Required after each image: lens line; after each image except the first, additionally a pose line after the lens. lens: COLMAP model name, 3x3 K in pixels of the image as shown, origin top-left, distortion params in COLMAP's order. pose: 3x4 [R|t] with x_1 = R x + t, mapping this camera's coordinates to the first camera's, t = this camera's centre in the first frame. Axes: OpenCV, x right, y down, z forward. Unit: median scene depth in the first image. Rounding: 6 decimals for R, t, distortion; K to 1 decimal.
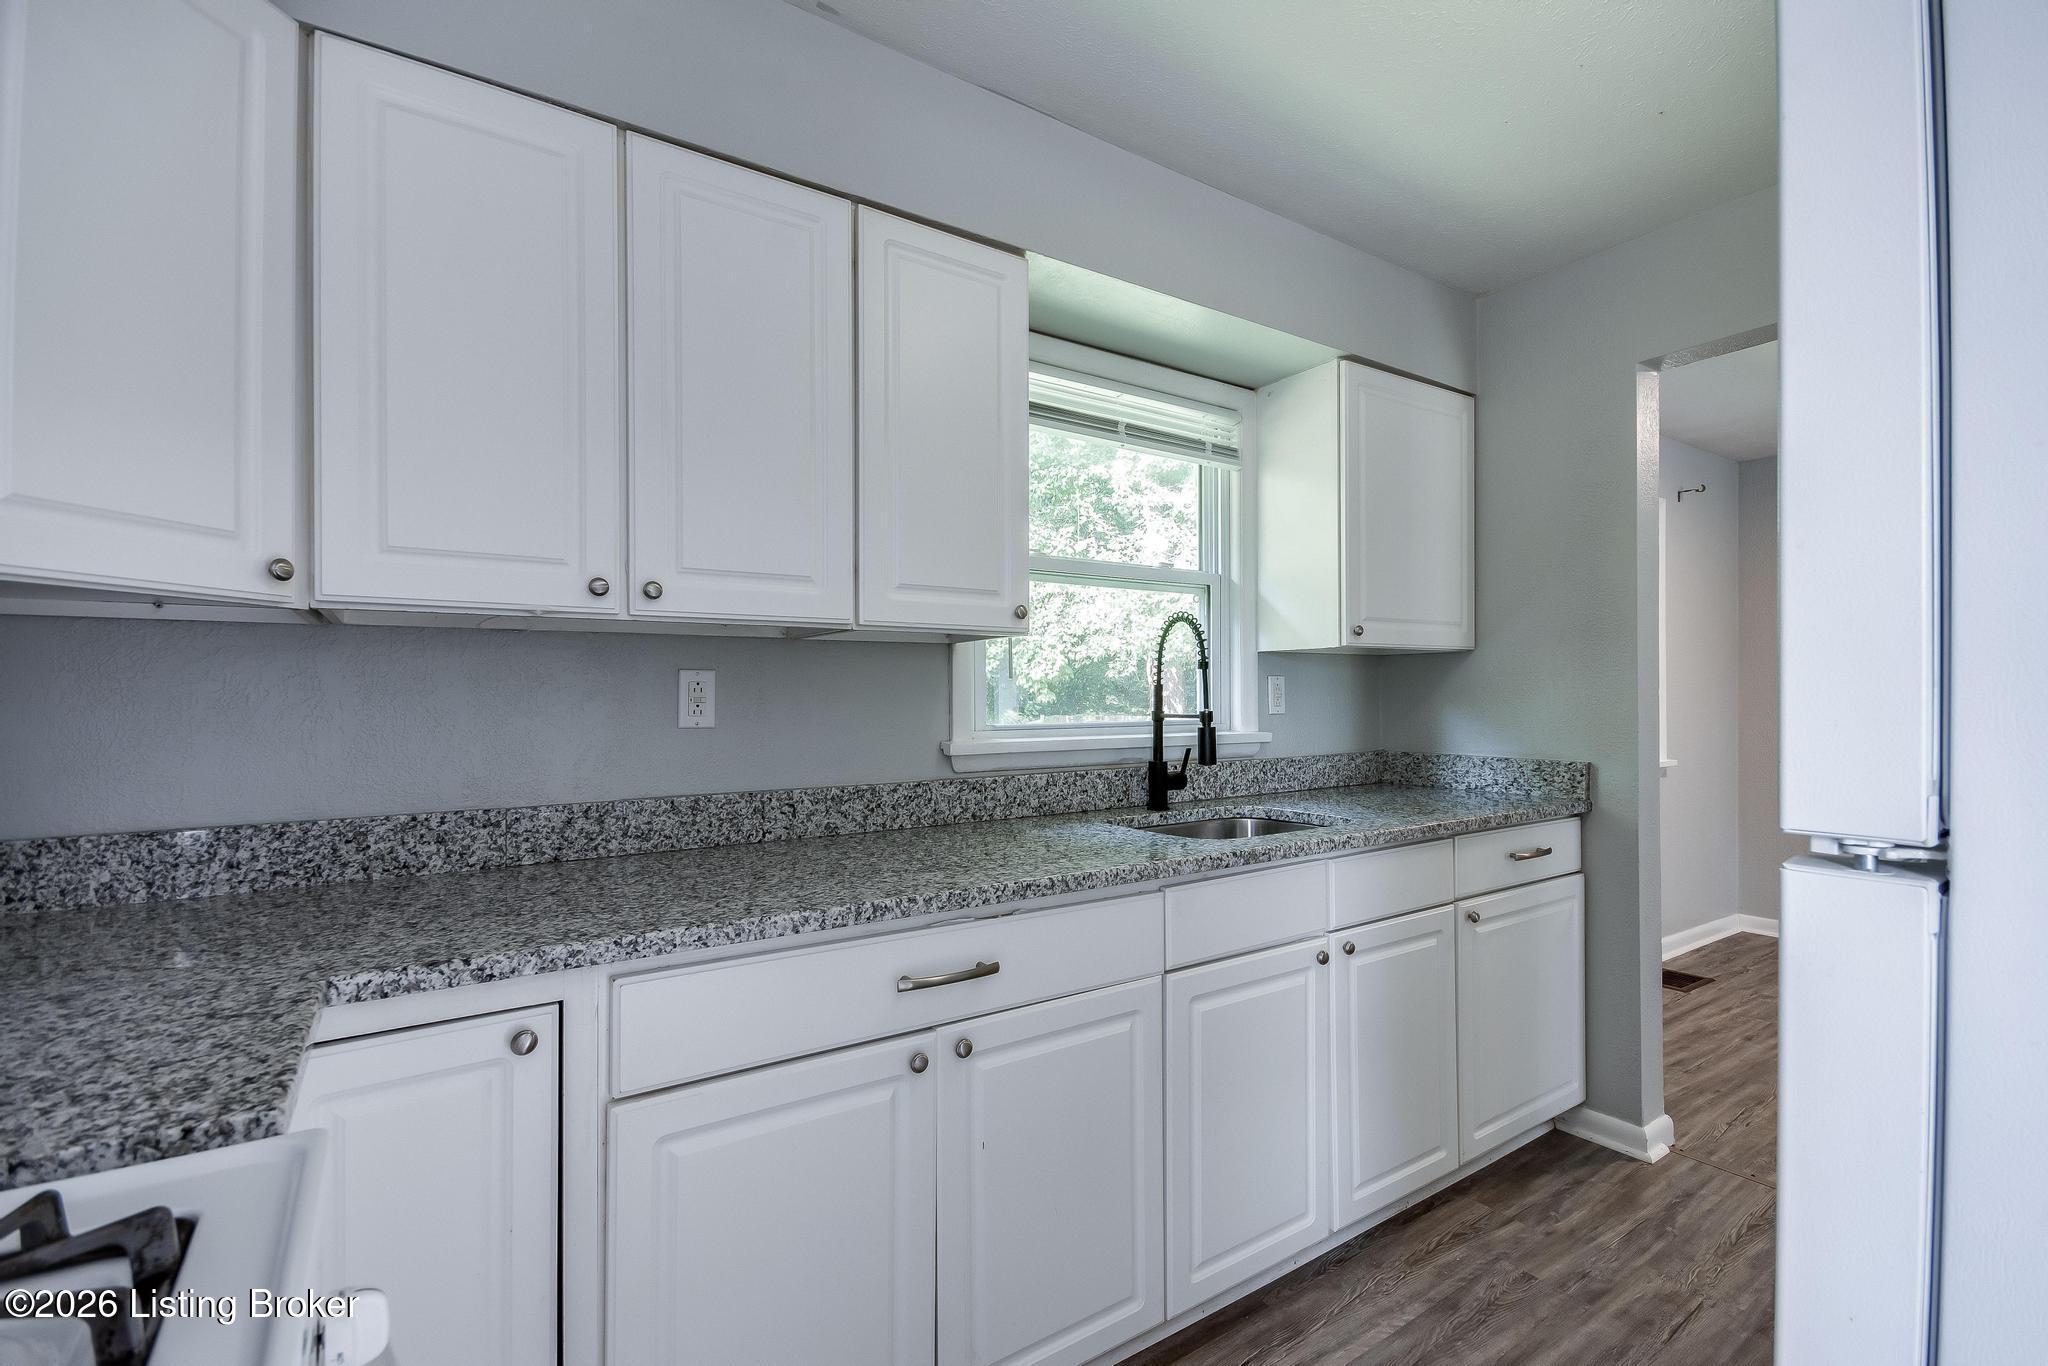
lens RADIAL K [[909.9, 0, 1031.1], [0, 909.9, 691.6], [0, 0, 1]] dist [0.021351, -0.016153]
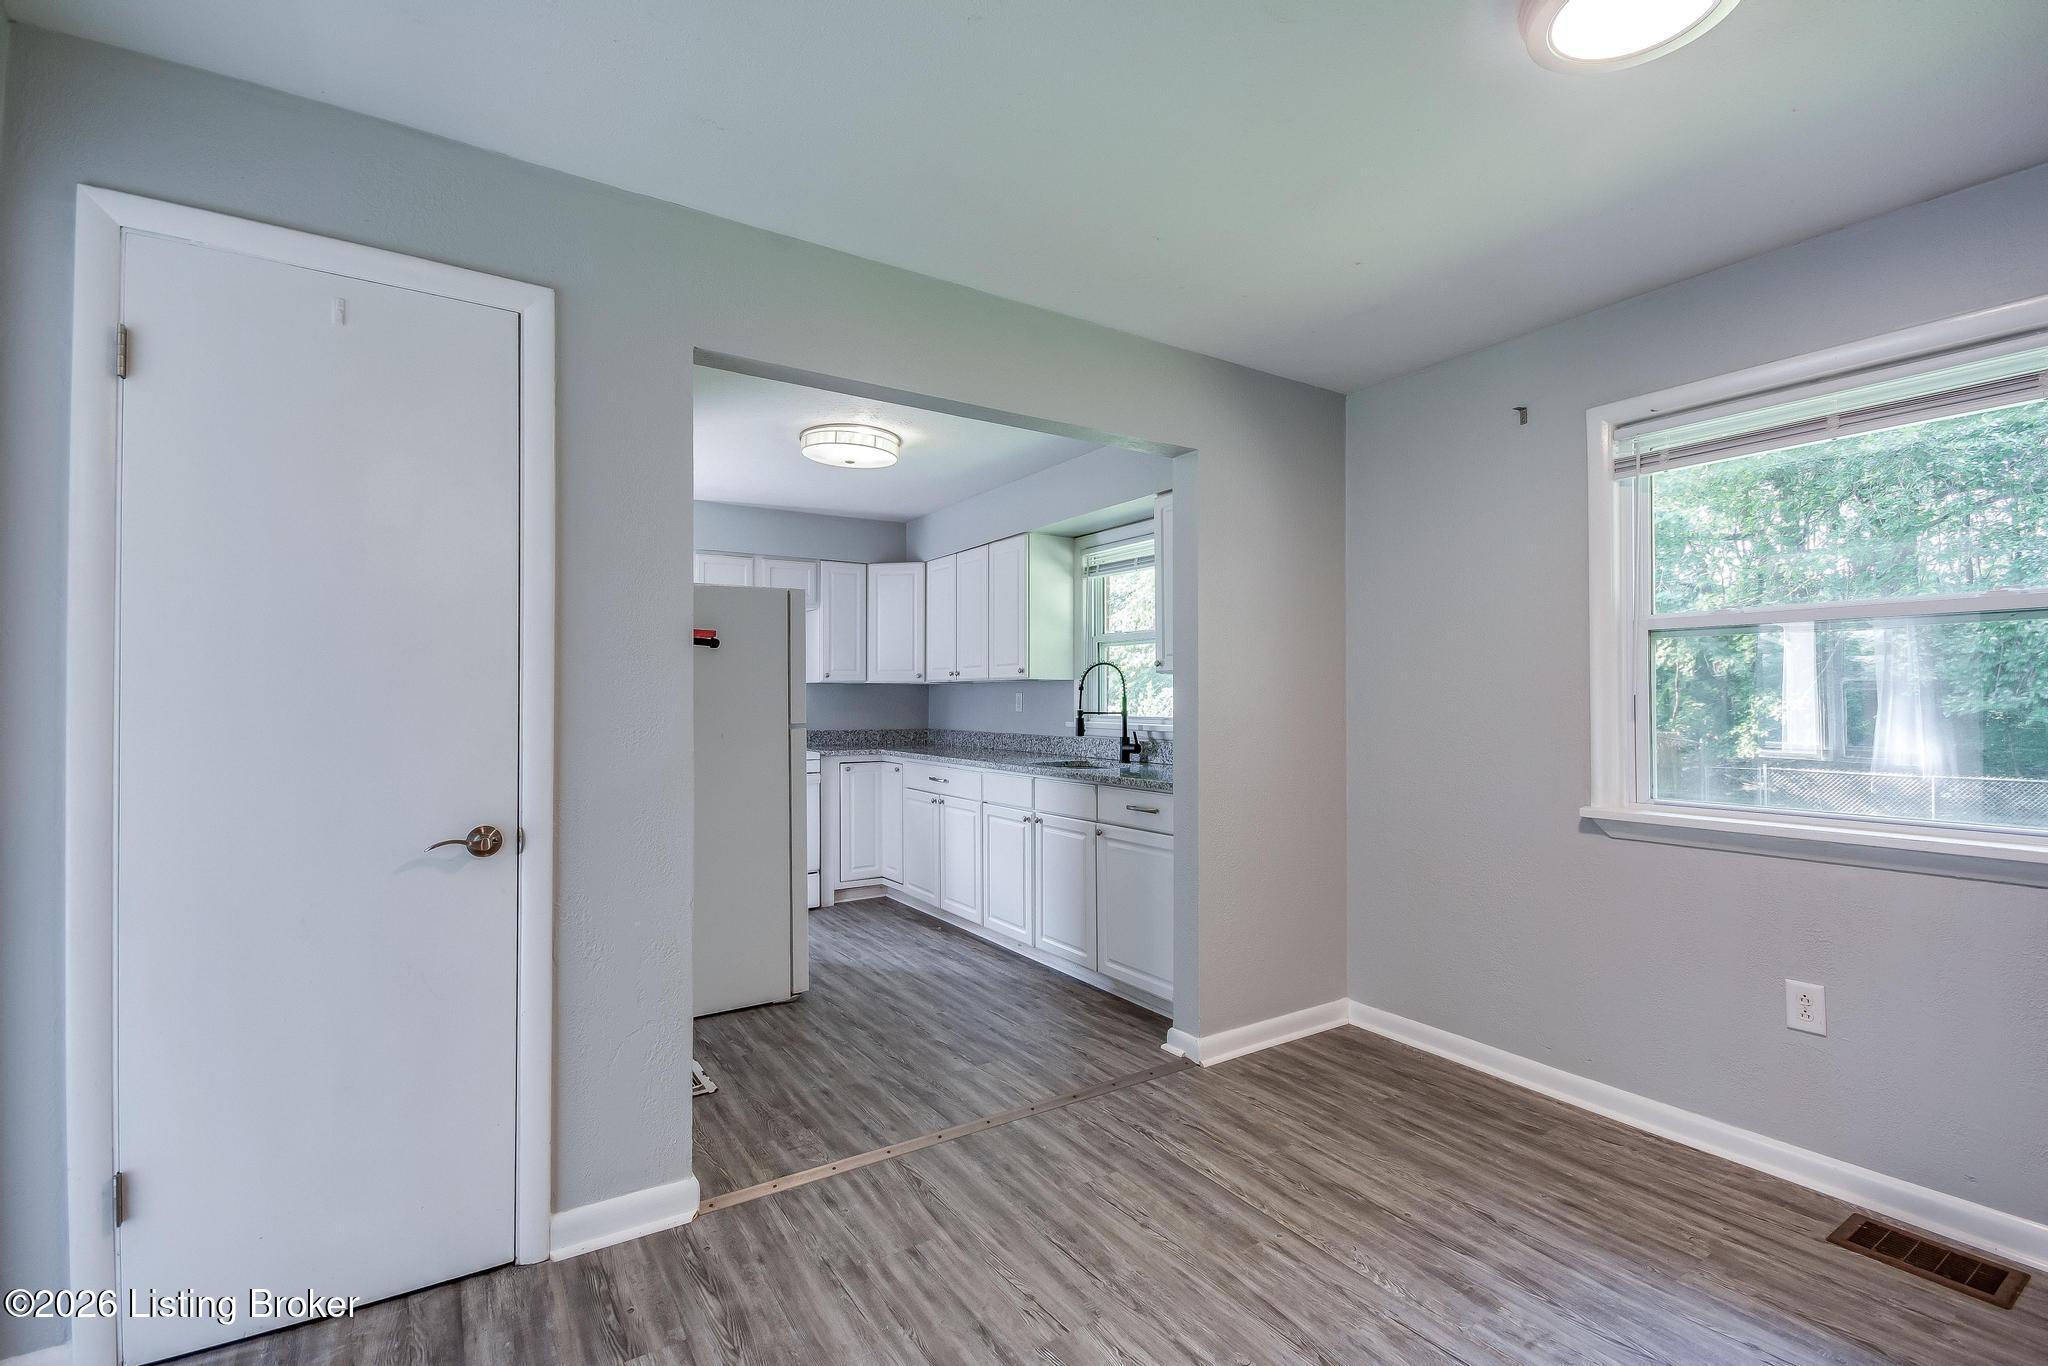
lens RADIAL K [[898.9, 0, 1023.7], [0, 898.9, 695.4], [0, 0, 1]] dist [0.024551, -0.016683]
pose [[-0.018345, 0.001058, -0.999831, 2.267864], [0.004081, 0.999991, 0.000983, -0.015353], [0.999823, -0.004062, -0.018349, 0.918420]]
